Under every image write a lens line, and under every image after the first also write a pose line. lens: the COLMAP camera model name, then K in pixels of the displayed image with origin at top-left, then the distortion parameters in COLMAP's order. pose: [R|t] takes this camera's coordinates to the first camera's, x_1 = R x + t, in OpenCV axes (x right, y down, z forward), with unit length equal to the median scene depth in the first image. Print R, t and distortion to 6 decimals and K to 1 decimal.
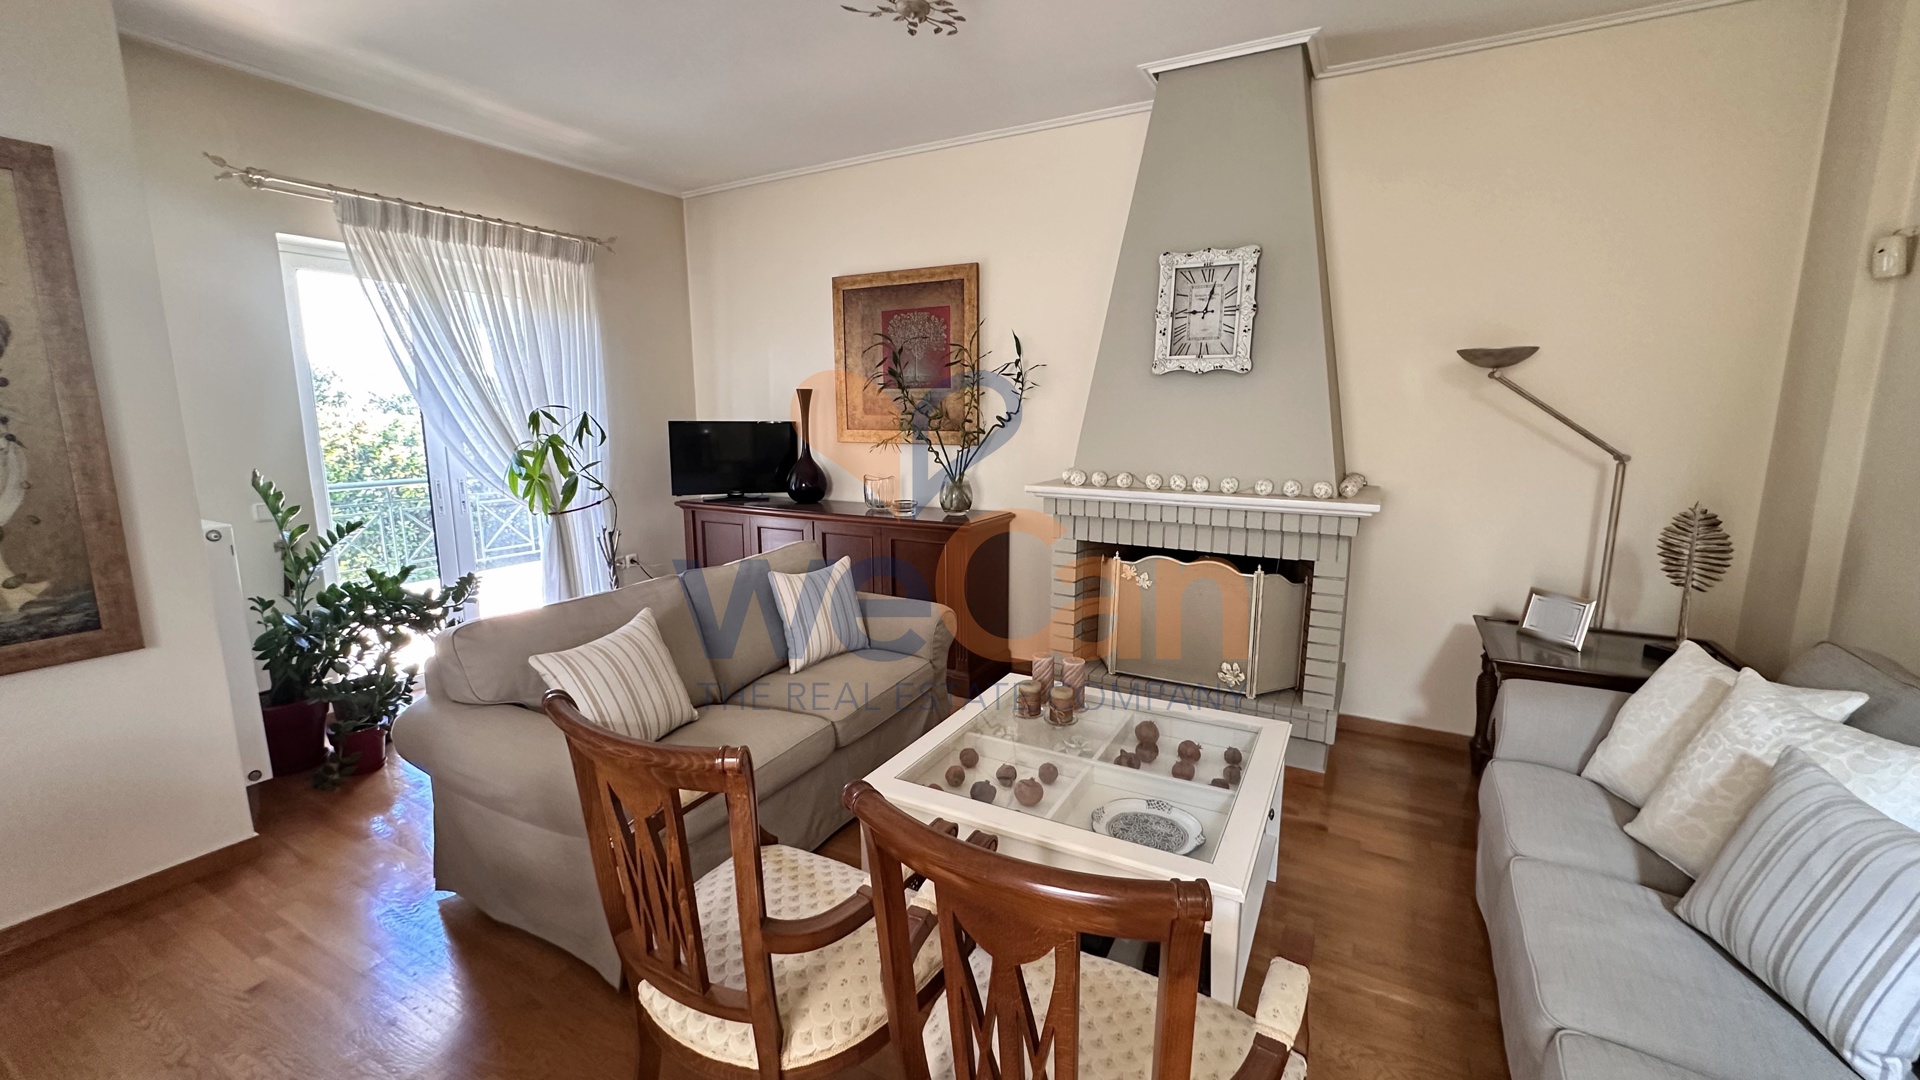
lens RADIAL K [[768.8, 0, 963.2], [0, 768.8, 537.6], [0, 0, 1]] dist [-0.003815, 0.001583]
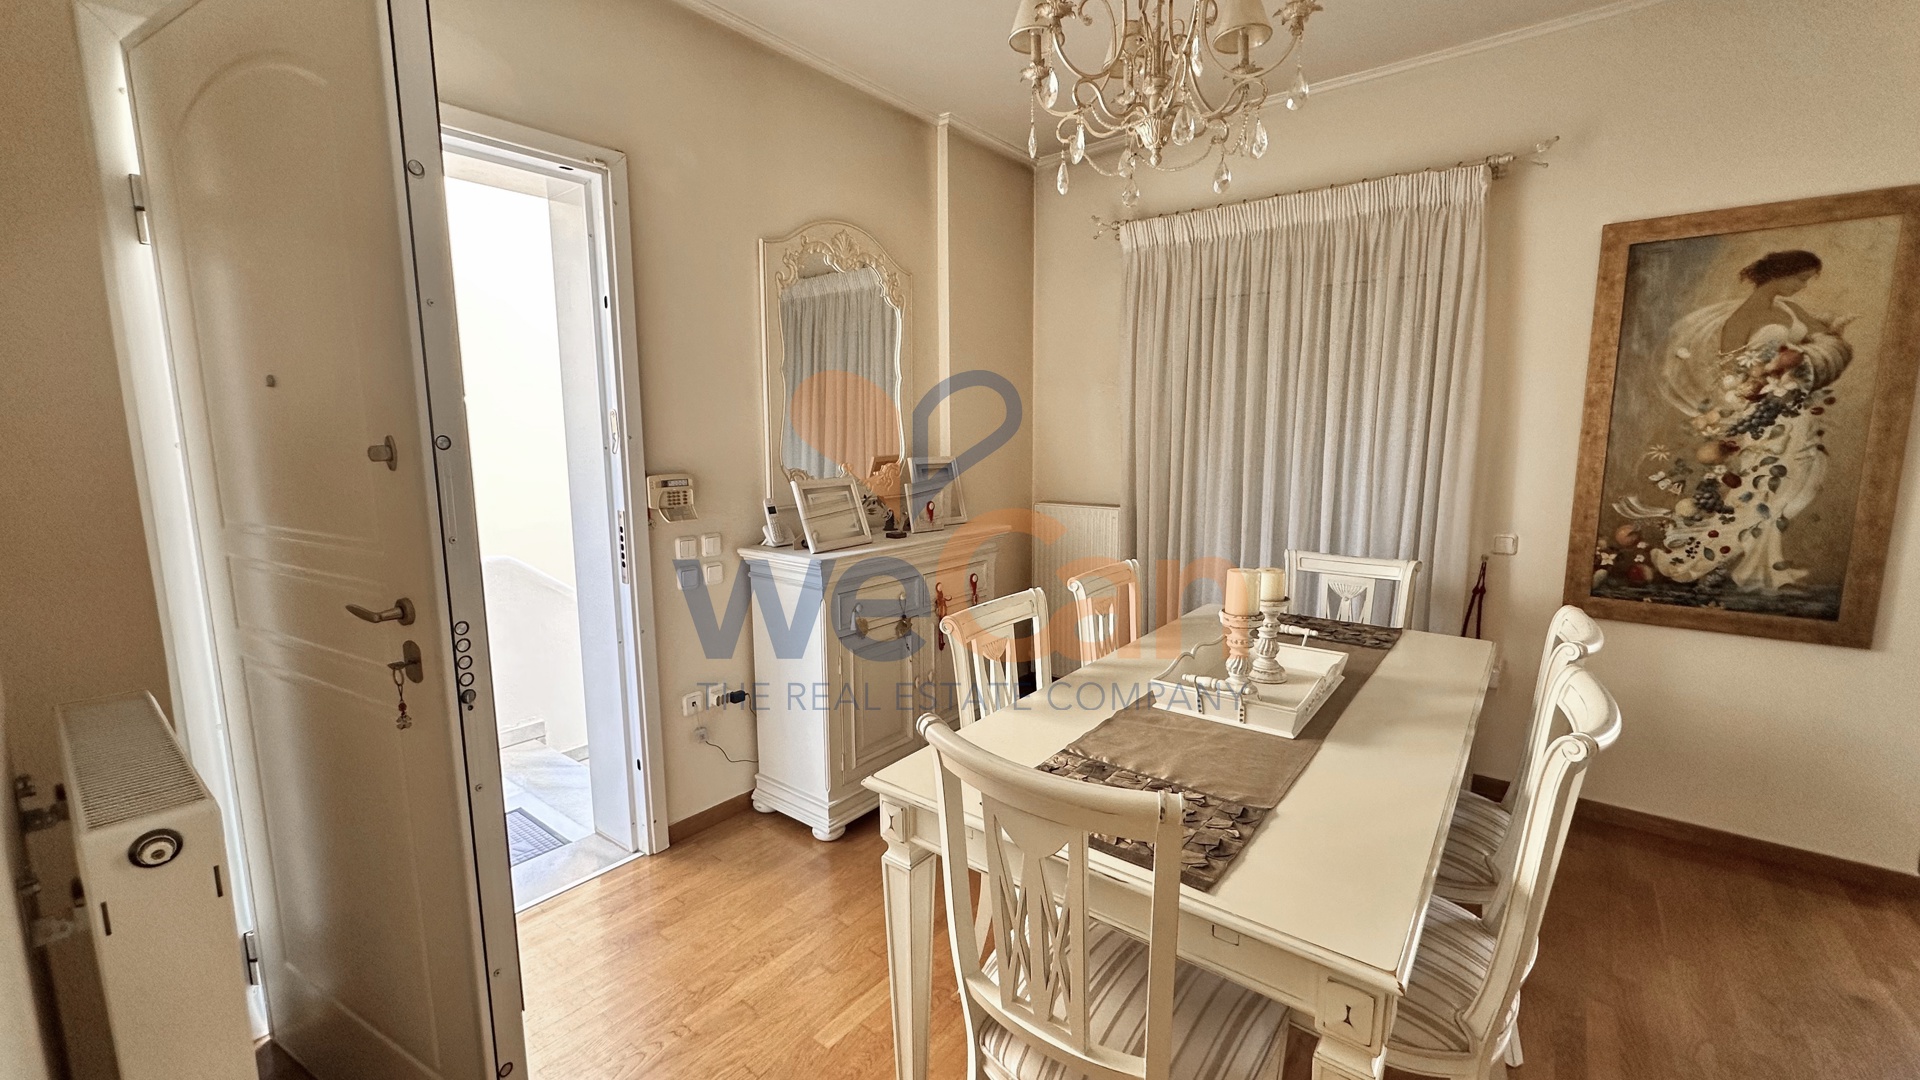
lens RADIAL K [[768.8, 0, 963.7], [0, 768.8, 538.8], [0, 0, 1]] dist [-0.003815, 0.001583]
pose [[-0.157284, 0.140334, -0.977532, 0.099702], [-0.160971, 0.972971, 0.165579, 0.016047], [0.974346, 0.183397, -0.130443, -0.075567]]
